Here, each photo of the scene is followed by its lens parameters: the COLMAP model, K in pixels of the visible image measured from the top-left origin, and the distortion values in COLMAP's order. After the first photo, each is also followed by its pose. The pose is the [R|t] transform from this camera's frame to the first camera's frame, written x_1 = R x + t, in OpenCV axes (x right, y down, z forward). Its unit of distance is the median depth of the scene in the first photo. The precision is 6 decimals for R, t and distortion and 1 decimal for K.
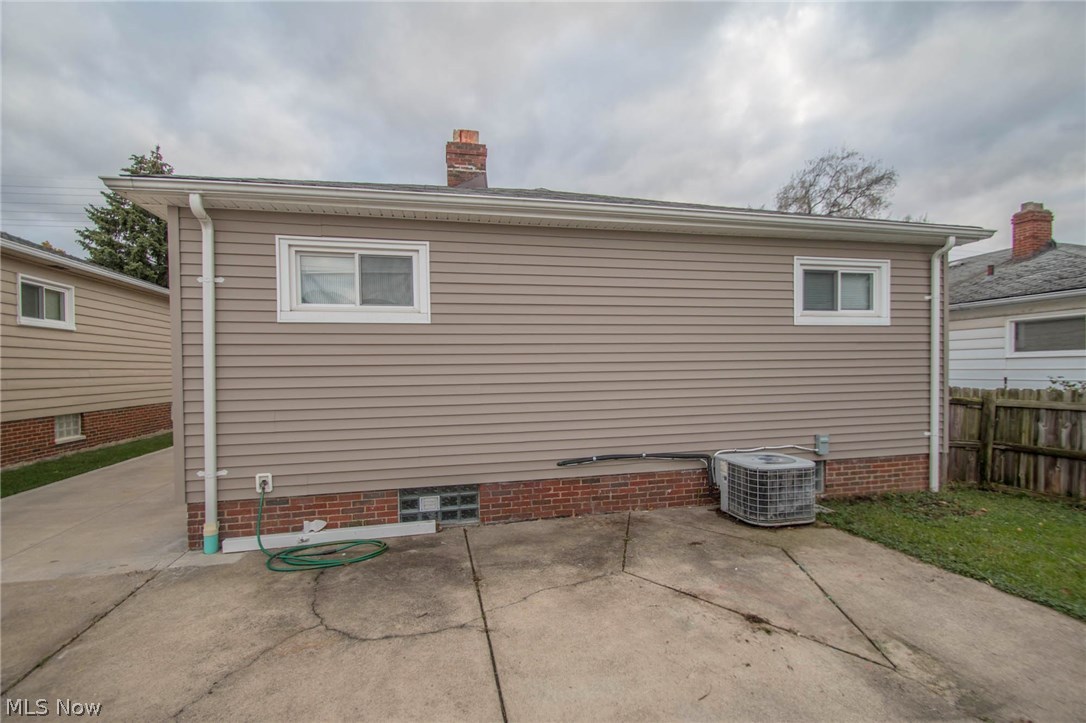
lens RADIAL K [[497.3, 0, 544.7], [0, 497.3, 377.3], [0, 0, 1]] dist [0.015898, -0.014497]
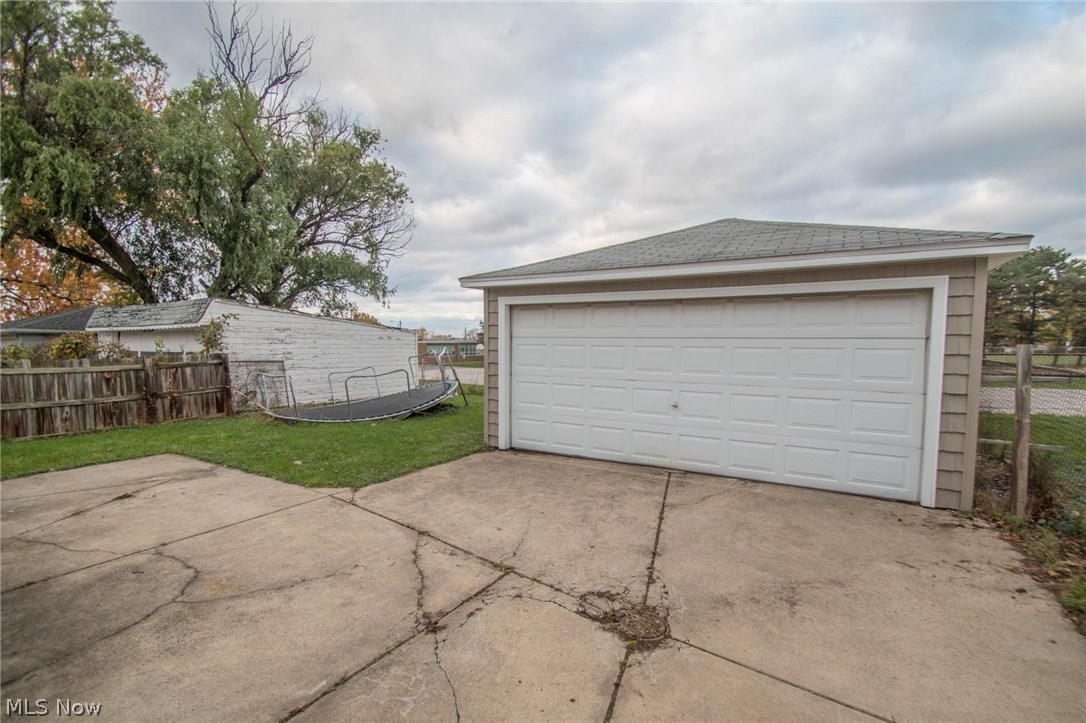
lens RADIAL K [[497.3, 0, 544.7], [0, 497.3, 377.3], [0, 0, 1]] dist [0.015898, -0.014497]
pose [[-0.724477, -0.037905, 0.688256, -0.949351], [0.017602, 0.997144, 0.073445, 0.005789], [-0.689074, 0.065324, -0.721740, 0.694261]]
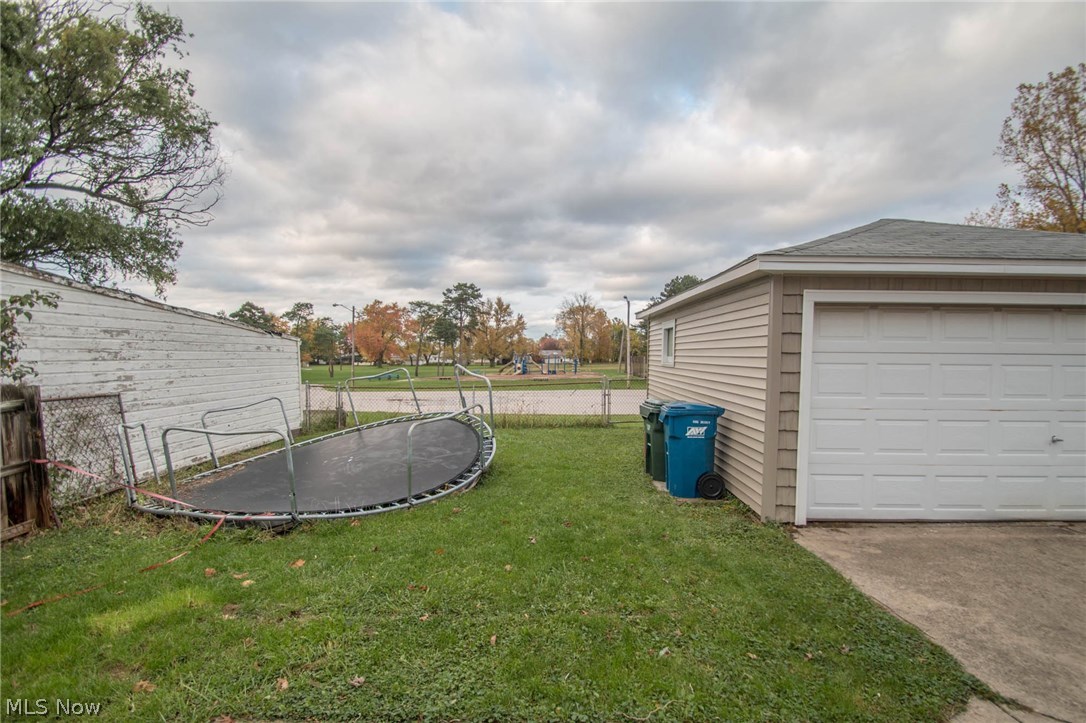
lens RADIAL K [[500.5, 0, 543.4], [0, 500.5, 396.5], [0, 0, 1]] dist [-0.001625, -0.000794]
pose [[-0.971297, -0.011978, 0.237570, 0.309270], [0.012114, 0.994945, 0.099691, -0.020763], [-0.237563, 0.099708, -0.966241, 0.748210]]
